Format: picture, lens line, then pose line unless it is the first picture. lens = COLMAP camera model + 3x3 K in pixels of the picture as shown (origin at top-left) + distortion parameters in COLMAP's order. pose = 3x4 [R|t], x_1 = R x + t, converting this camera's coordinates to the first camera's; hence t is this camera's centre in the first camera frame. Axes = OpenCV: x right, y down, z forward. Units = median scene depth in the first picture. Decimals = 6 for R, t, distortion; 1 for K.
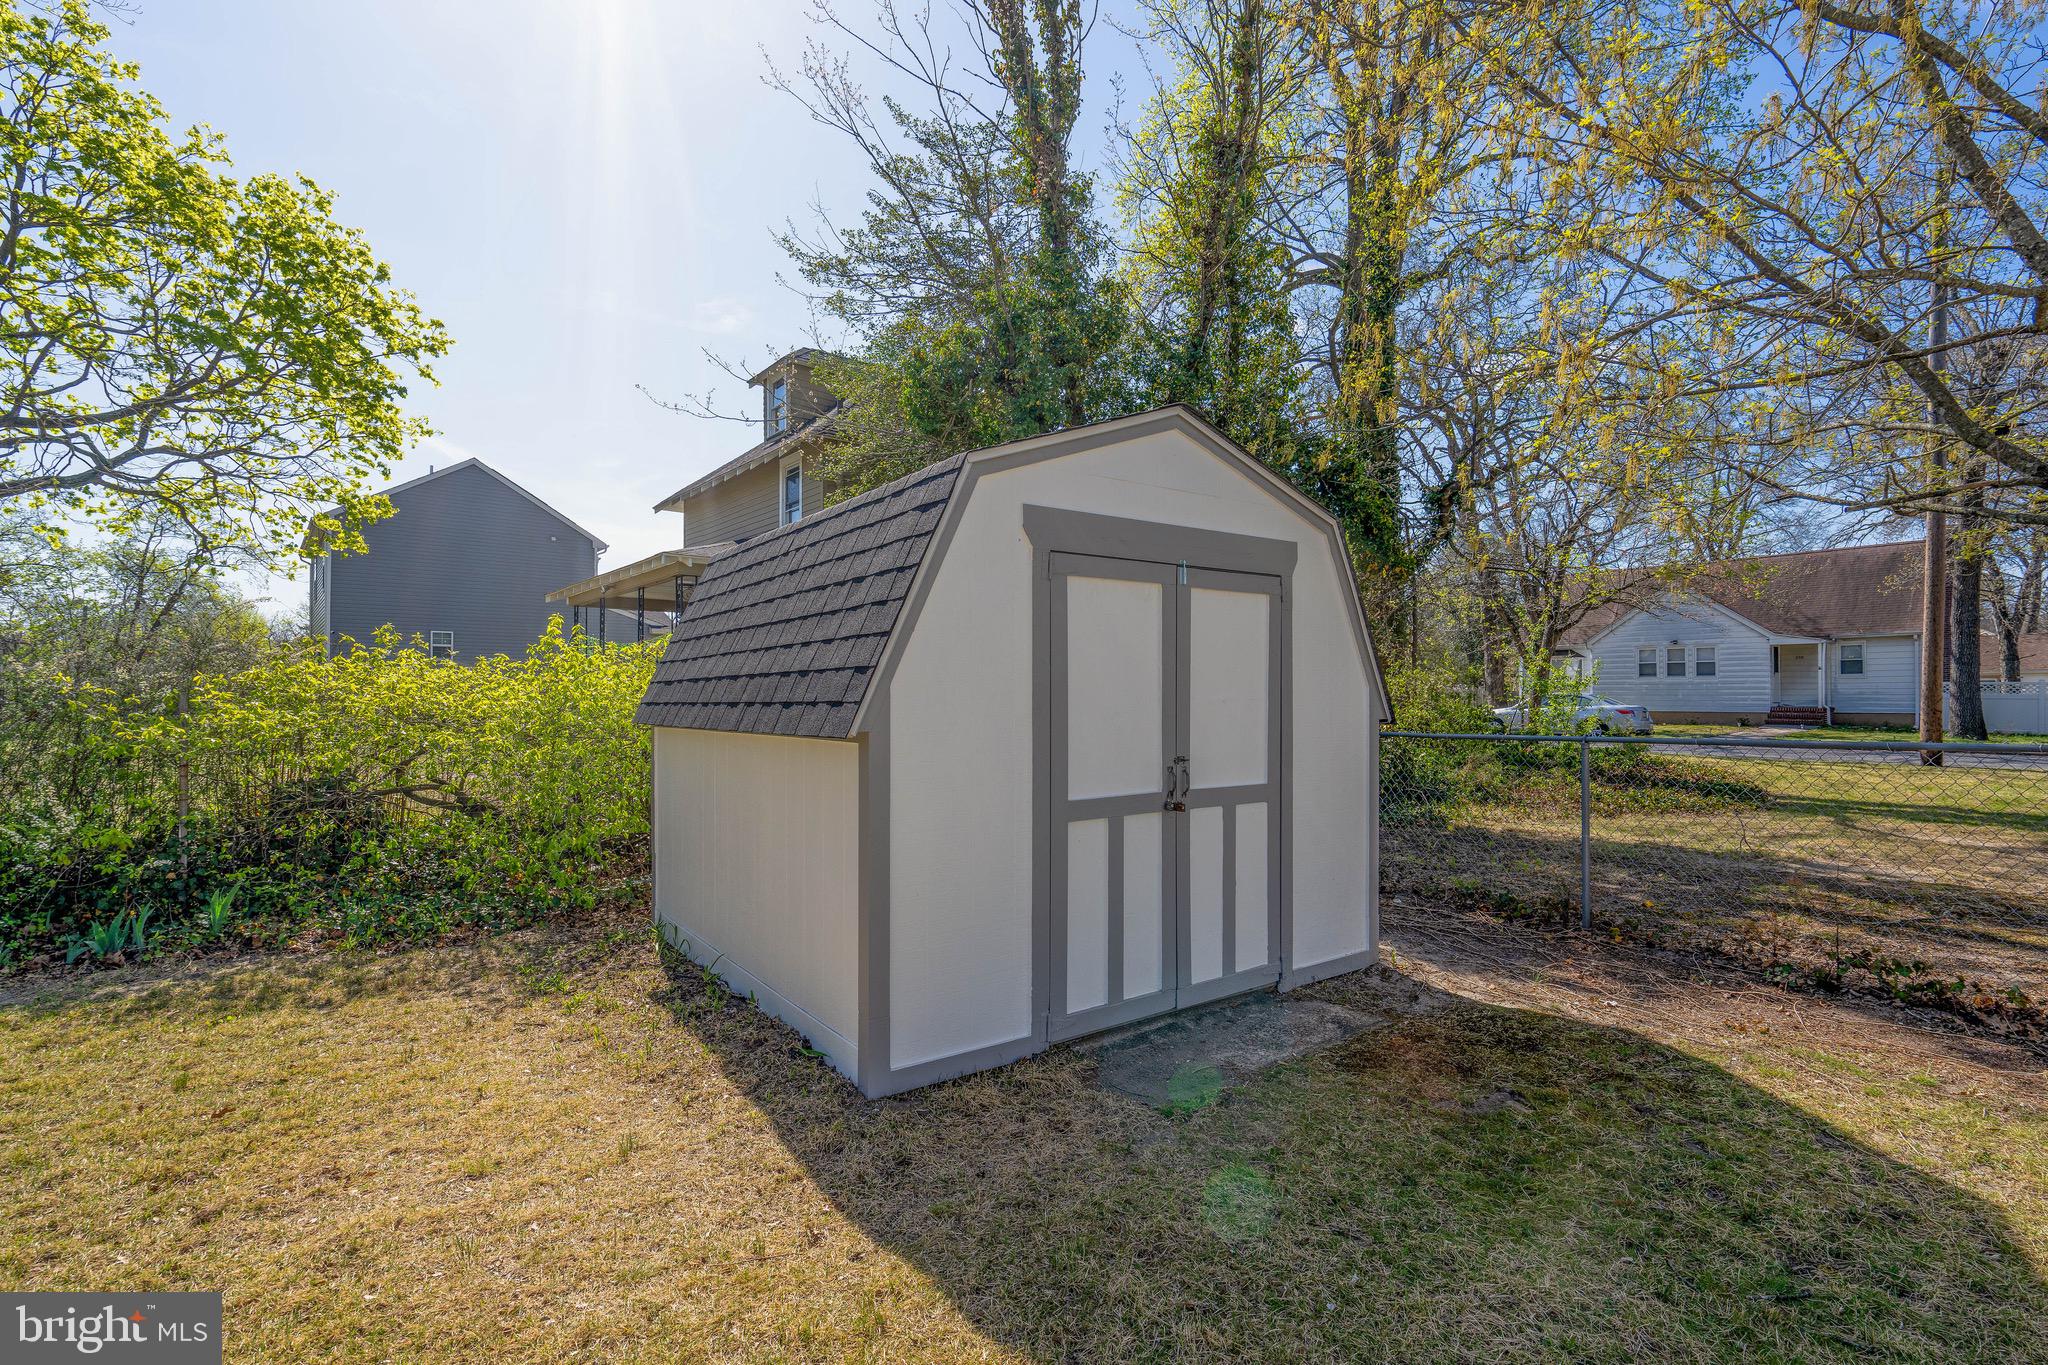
lens RADIAL K [[952.0, 0, 1013.3], [0, 952.0, 696.5], [0, 0, 1]] dist [0.003659, 0.000379]
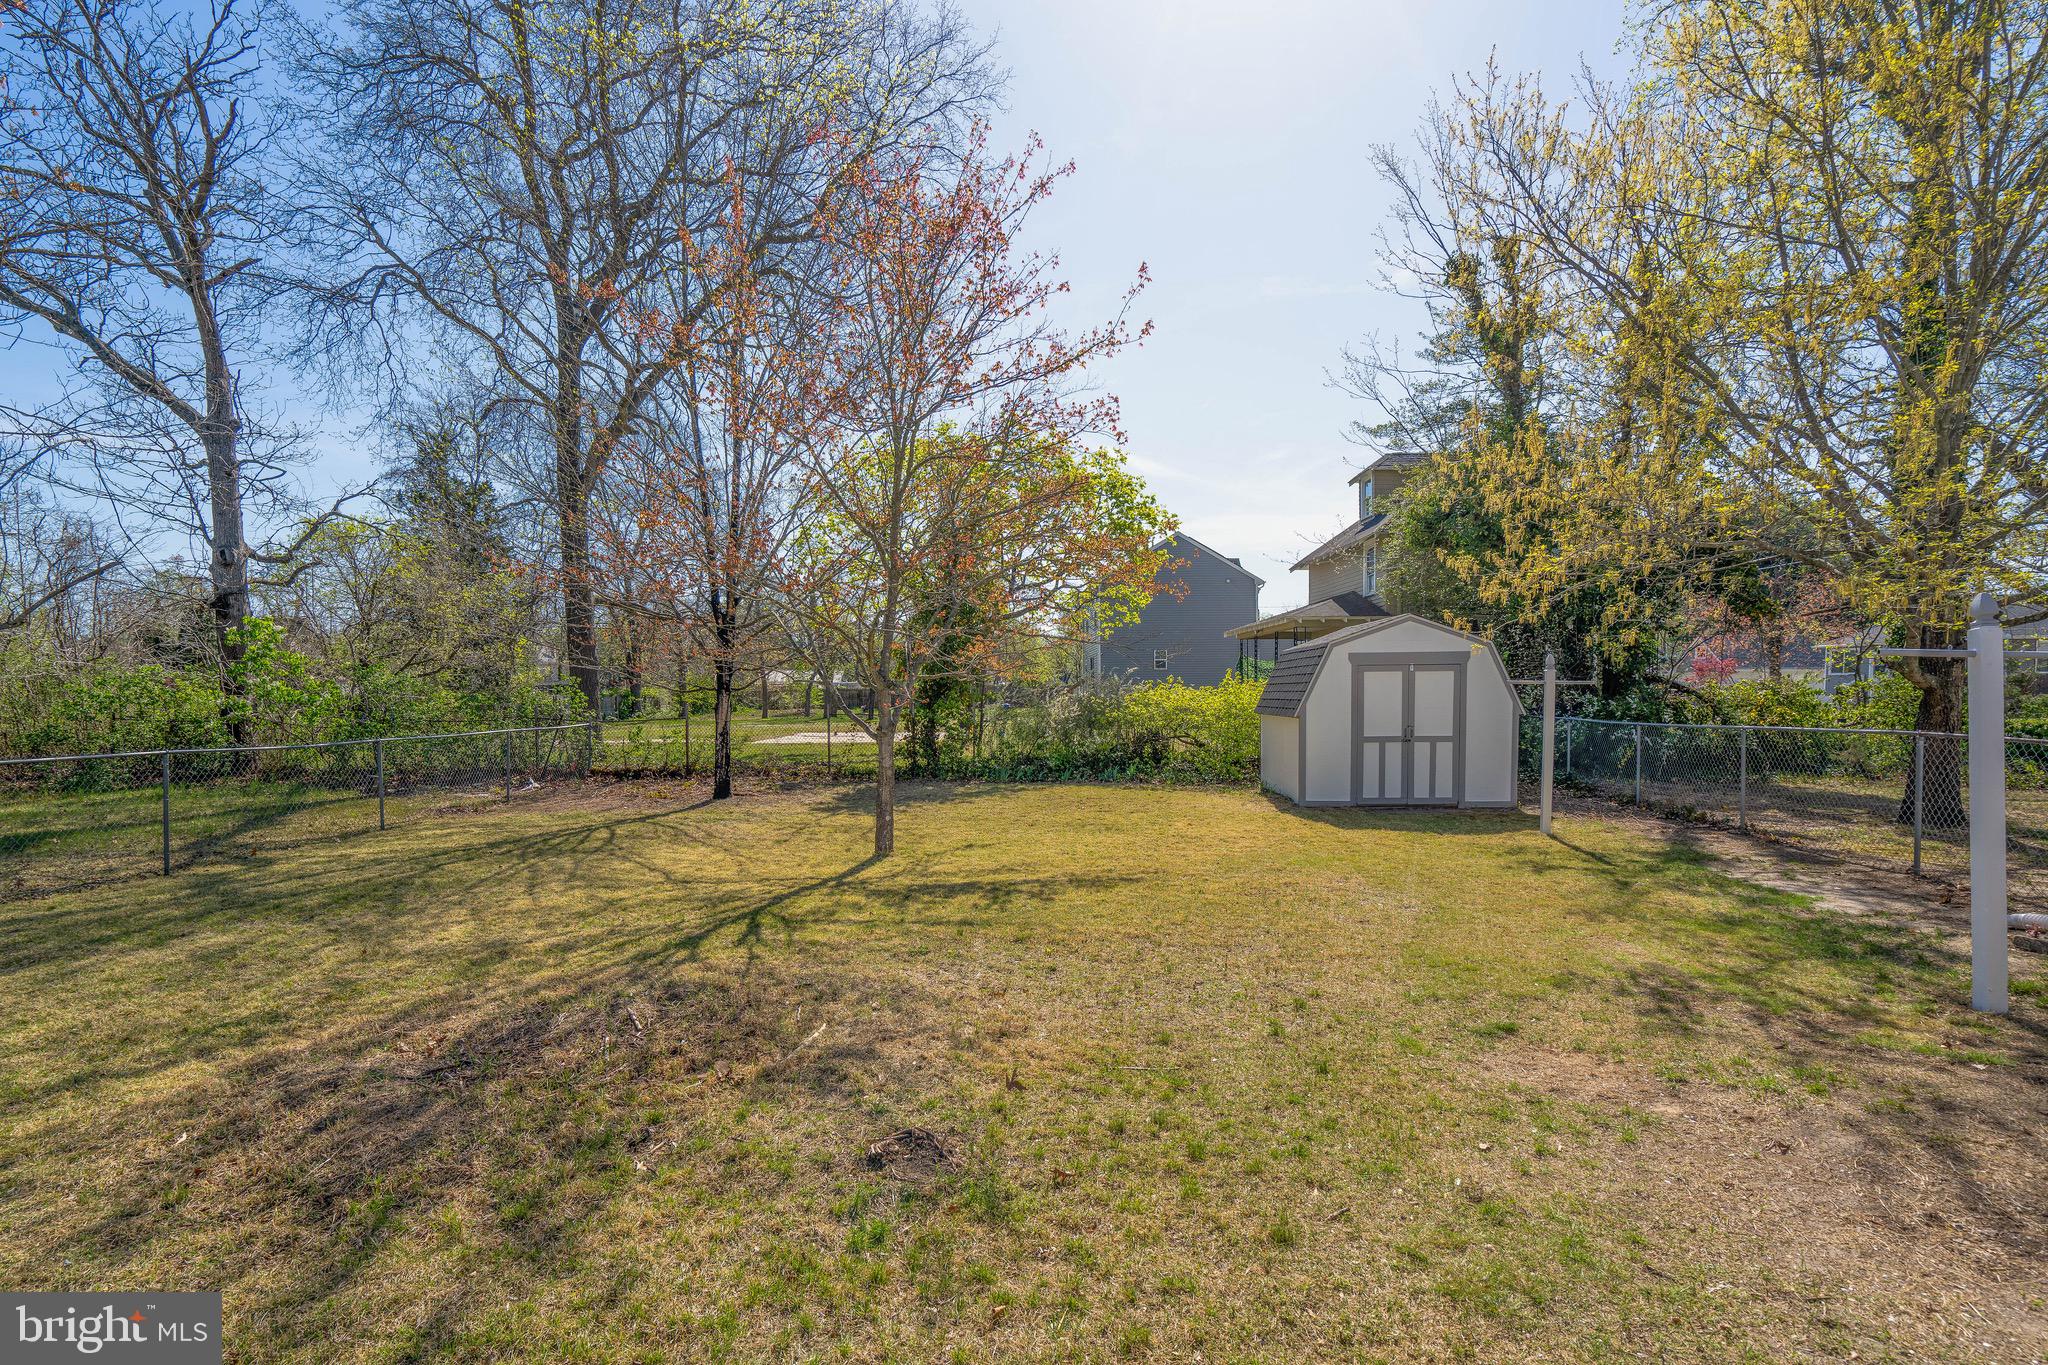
lens RADIAL K [[952.0, 0, 1016.3], [0, 952.0, 689.7], [0, 0, 1]] dist [0.003659, 0.000379]
pose [[0.783415, -0.005388, -0.621476, 1.039232], [0.008349, 0.999963, 0.001855, -0.067055], [0.621443, -0.006642, 0.783431, -2.132249]]
